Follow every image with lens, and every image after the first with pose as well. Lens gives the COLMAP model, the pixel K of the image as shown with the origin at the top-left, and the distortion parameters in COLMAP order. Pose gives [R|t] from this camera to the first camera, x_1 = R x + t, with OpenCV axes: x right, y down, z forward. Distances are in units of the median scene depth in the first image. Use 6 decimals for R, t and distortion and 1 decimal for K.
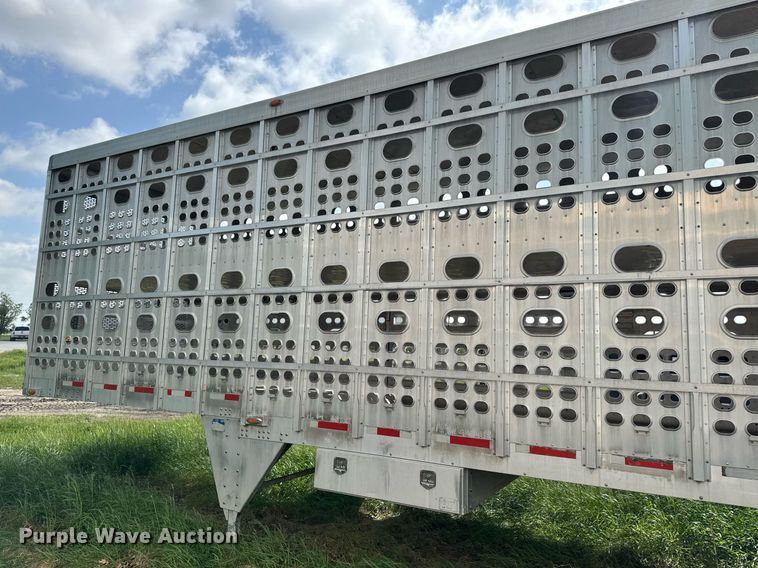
lens RADIAL K [[587.6, 0, 379.0], [0, 587.6, 284.0], [0, 0, 1]] dist [0.036806, -0.003319]
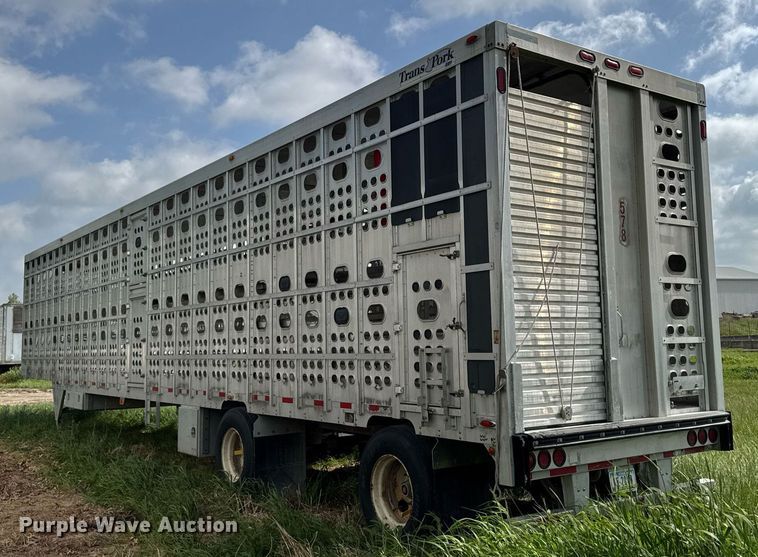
lens RADIAL K [[747.2, 0, 379.0], [0, 747.2, 278.5], [0, 0, 1]] dist [0.068953, -0.009503]
pose [[0.924026, -0.086626, -0.372388, 0.484919], [0.098909, 0.994998, 0.013969, -0.019876], [0.369315, -0.049740, 0.927972, -0.295772]]
